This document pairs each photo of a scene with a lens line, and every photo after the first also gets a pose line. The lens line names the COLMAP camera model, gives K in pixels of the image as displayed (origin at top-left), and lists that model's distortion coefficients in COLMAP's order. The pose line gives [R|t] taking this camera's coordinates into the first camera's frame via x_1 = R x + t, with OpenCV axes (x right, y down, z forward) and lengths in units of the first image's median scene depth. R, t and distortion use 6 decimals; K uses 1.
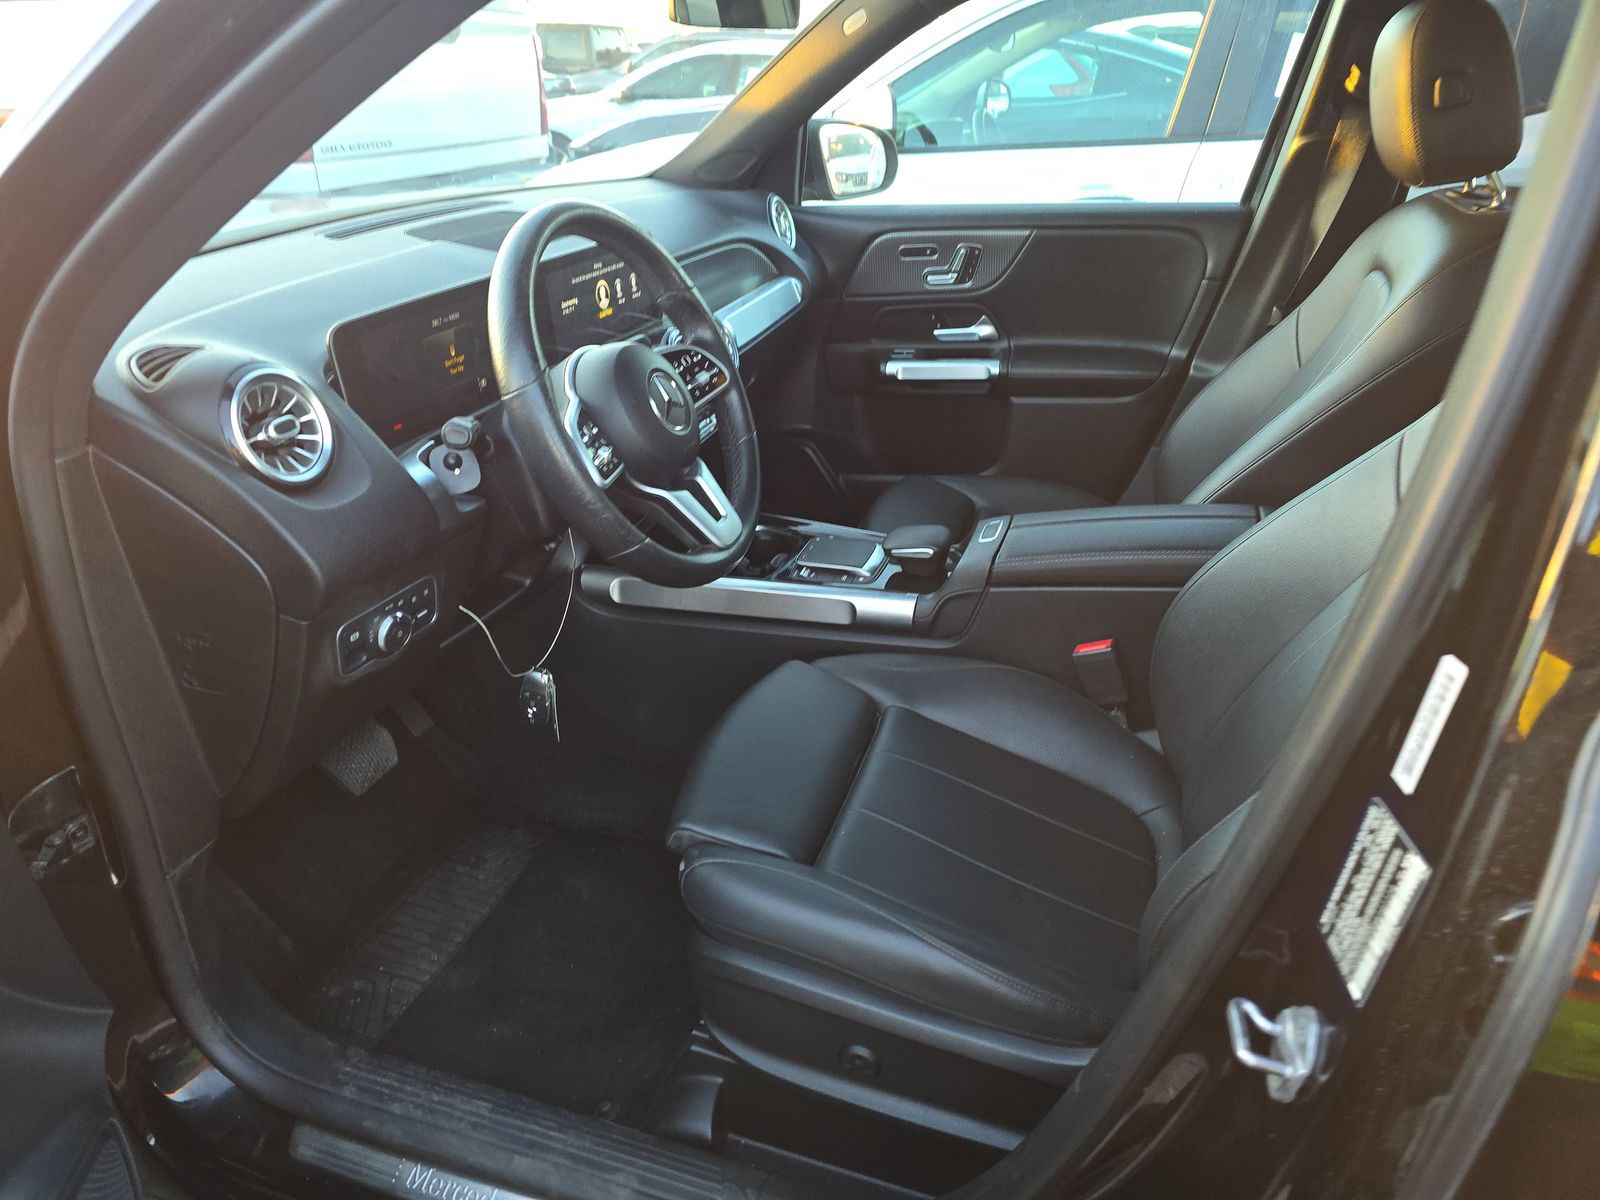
lens RADIAL K [[1078.4, 0, 797.9], [0, 1078.4, 565.6], [0, 0, 1]] dist [0.069886, -0.000042]
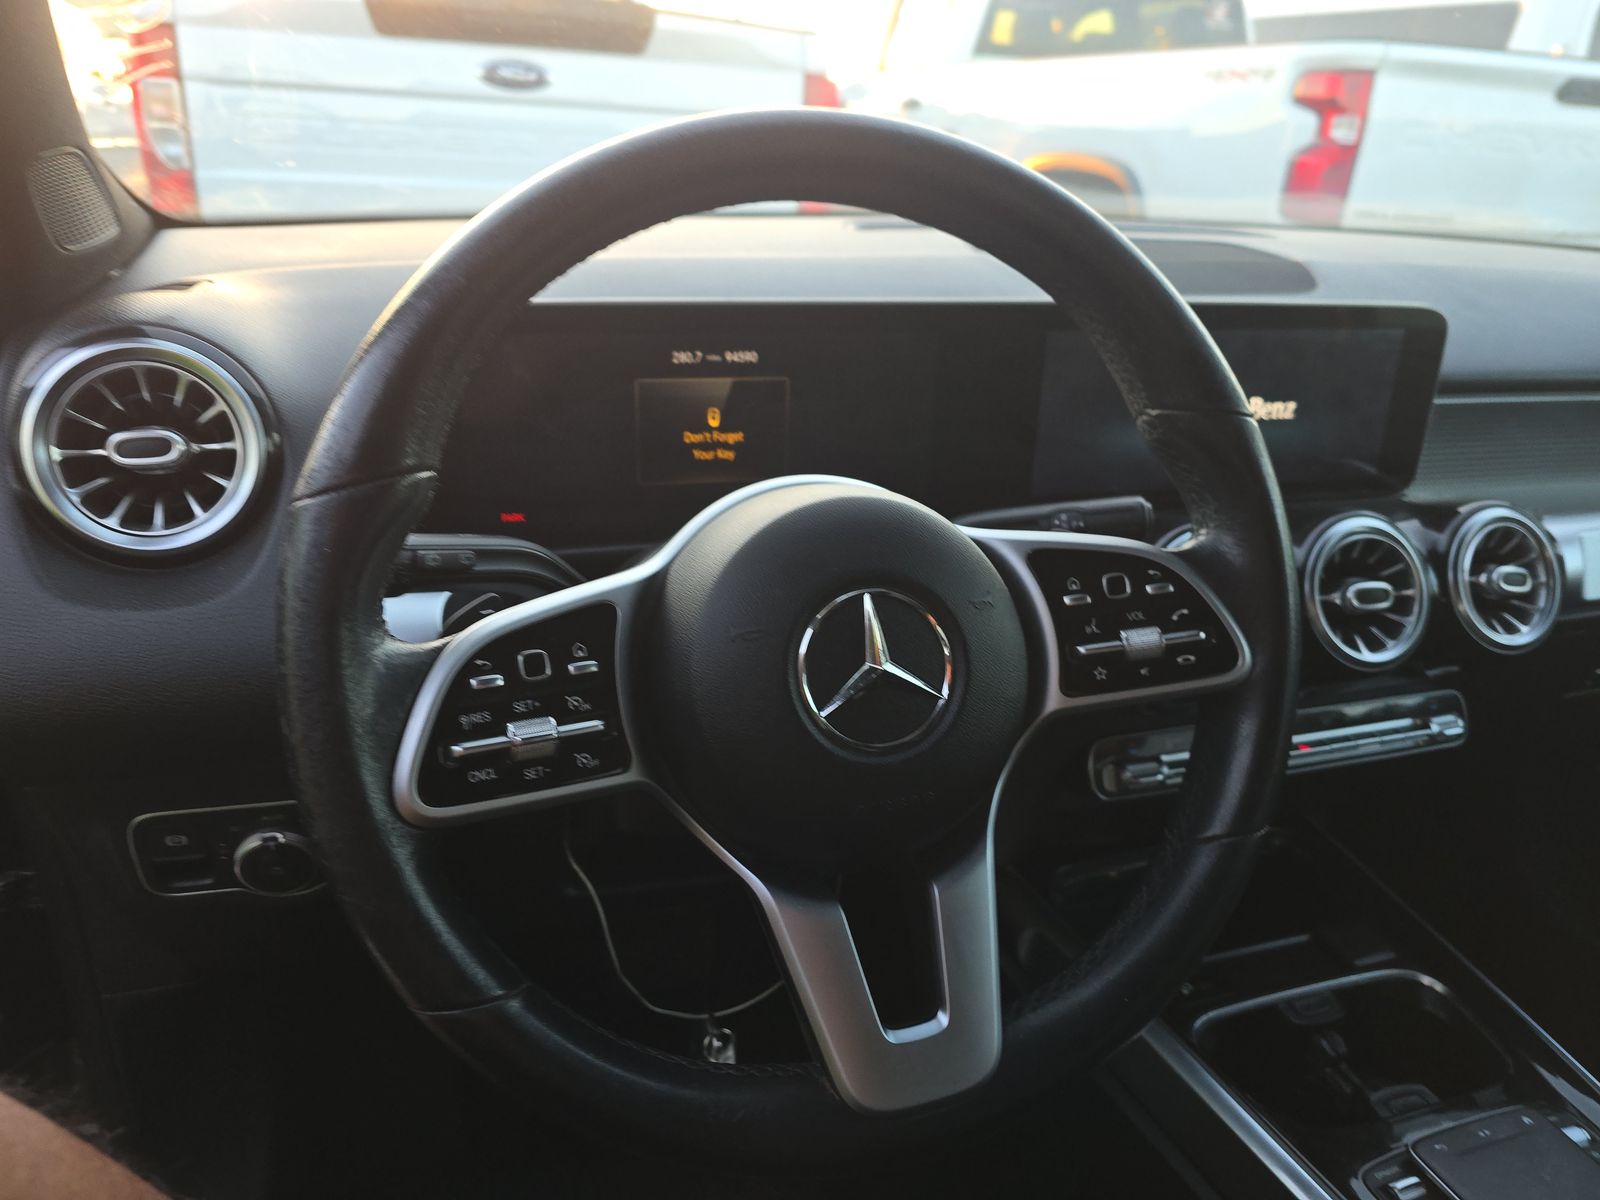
lens RADIAL K [[1085.3, 0, 800.0], [0, 1085.3, 600.0], [0, 0, 1]] dist [0.073635, -0.079795]
pose [[0.600506, 0.348580, -0.719642, 0.112281], [-0.386153, 0.914499, 0.120739, -0.195530], [0.700199, 0.205388, 0.683767, 0.687751]]
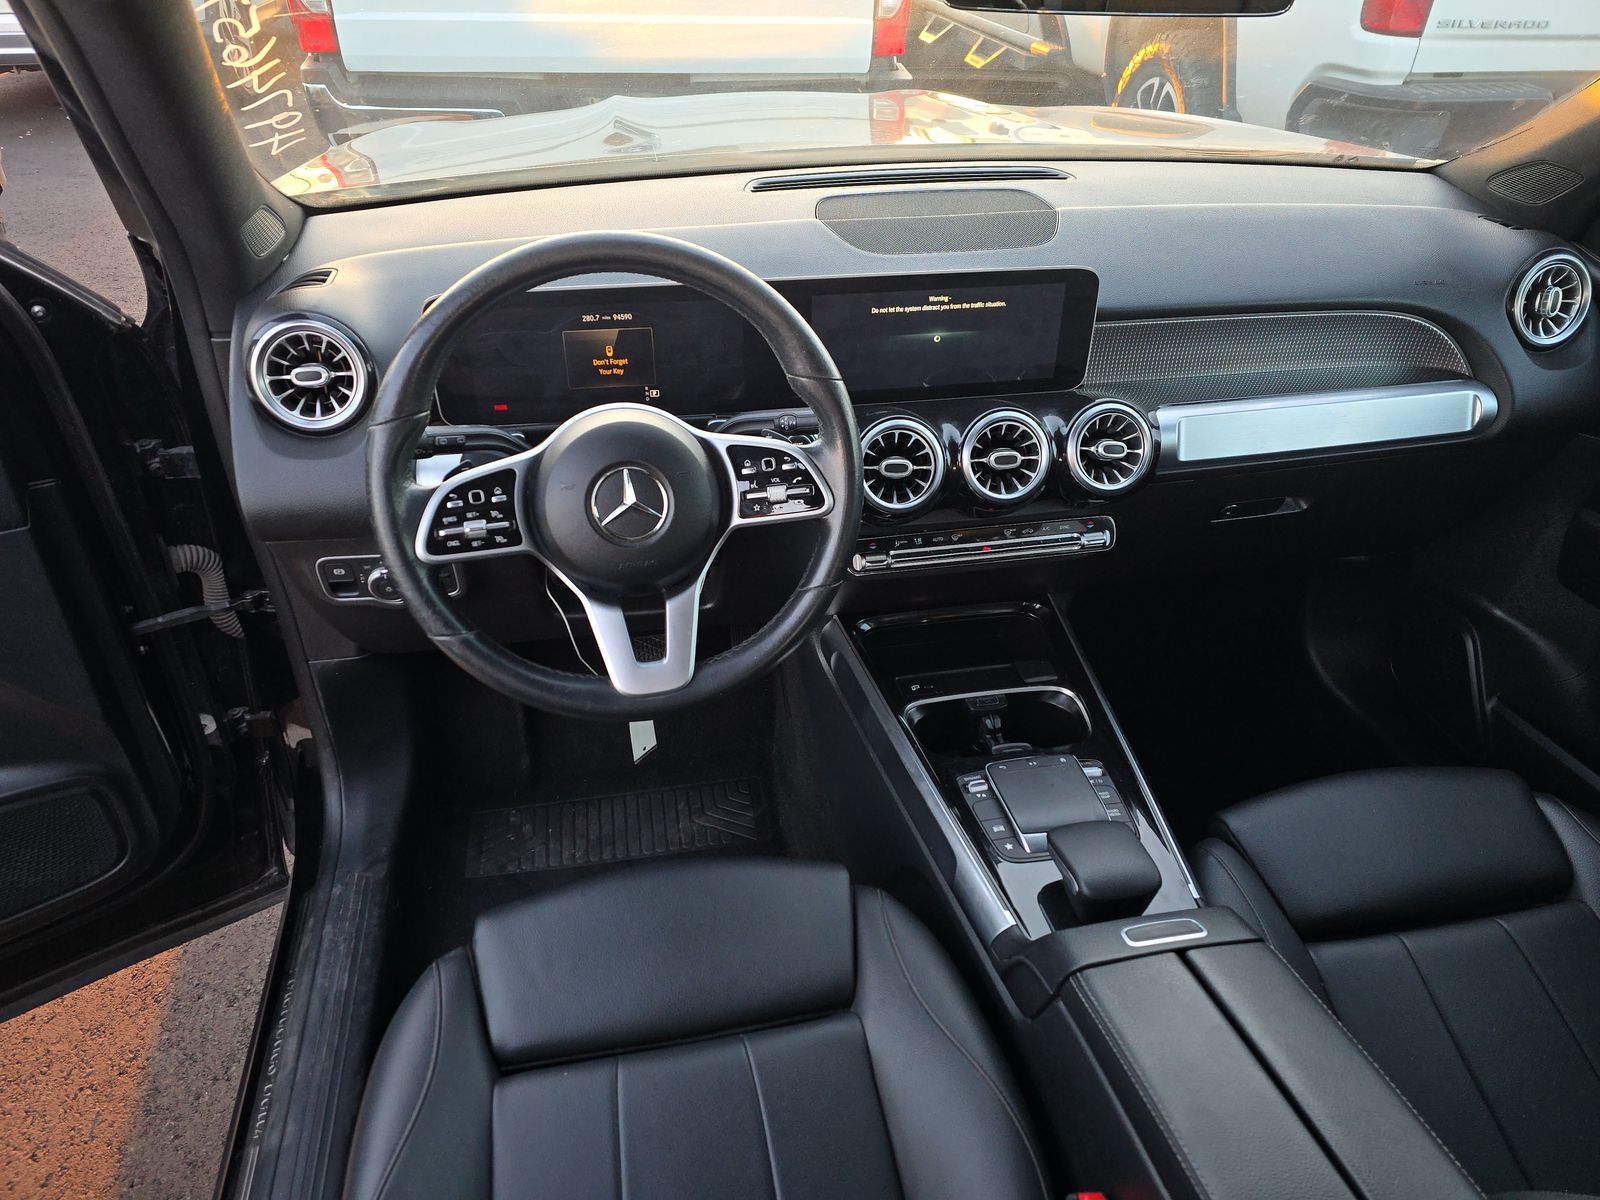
lens RADIAL K [[1090.3, 0, 800.0], [0, 1090.3, 600.0], [0, 0, 1]] dist [0.077138, -0.000340]
pose [[0.493030, 0.504082, -0.709100, 0.525145], [-0.385279, 0.857272, 0.341533, -0.394611], [0.780052, 0.104815, 0.616873, 0.572472]]
